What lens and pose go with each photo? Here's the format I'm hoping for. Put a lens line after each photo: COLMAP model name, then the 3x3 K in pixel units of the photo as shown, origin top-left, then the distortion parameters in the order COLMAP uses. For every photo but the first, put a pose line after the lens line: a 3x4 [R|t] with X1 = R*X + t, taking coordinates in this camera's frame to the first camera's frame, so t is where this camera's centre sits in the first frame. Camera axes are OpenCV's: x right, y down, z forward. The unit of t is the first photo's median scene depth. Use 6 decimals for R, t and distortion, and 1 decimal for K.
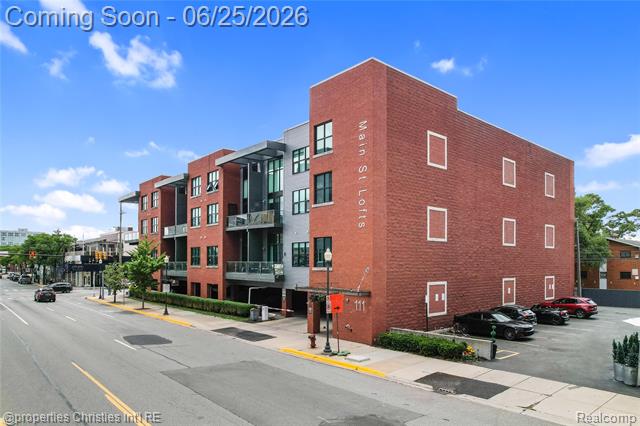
lens RADIAL K [[416.7, 0, 330.7], [0, 416.7, 263.6], [0, 0, 1]] dist [-0.052353, 0.048804]
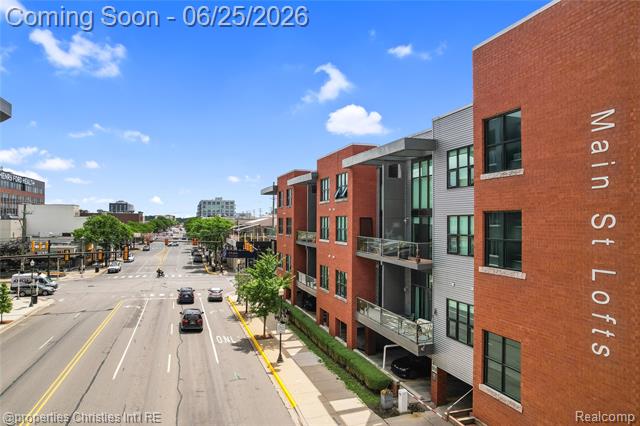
lens RADIAL K [[419.5, 0, 323.3], [0, 419.5, 215.5], [0, 0, 1]] dist [-0.079205, 0.070568]
pose [[0.918227, -0.003675, -0.396038, -0.014163], [-0.004664, 0.999787, -0.020092, -0.152478], [0.396028, 0.020296, 0.918014, 0.335030]]
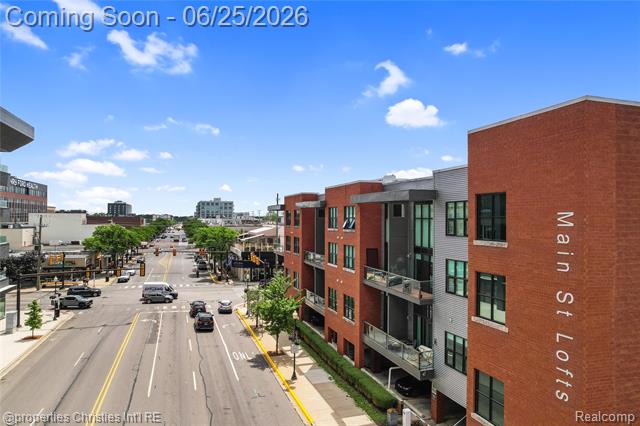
lens RADIAL K [[424.4, 0, 316.9], [0, 424.4, 217.1], [0, 0, 1]] dist [-0.093851, 0.080381]
pose [[0.913625, -0.003385, -0.406544, -0.000628], [-0.001775, 0.999923, -0.012314, -0.224050], [0.406554, 0.011972, 0.913548, 0.239094]]
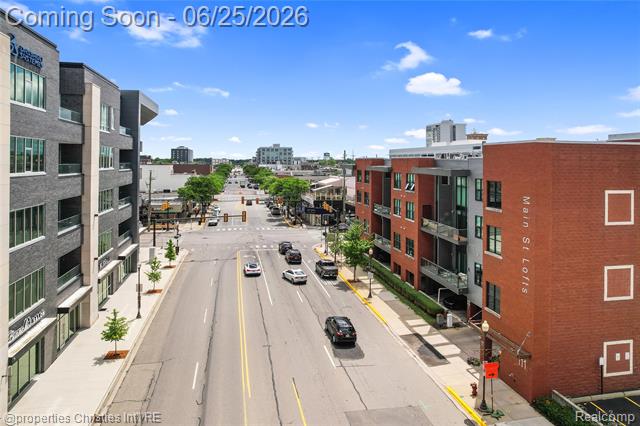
lens RADIAL K [[427.3, 0, 323.2], [0, 427.3, 164.6], [0, 0, 1]] dist [-0.055426, 0.031162]
pose [[0.861421, -0.000125, -0.507892, 0.123513], [-0.001313, 0.999996, -0.002473, -0.288405], [0.507890, 0.002797, 0.861417, -0.155159]]
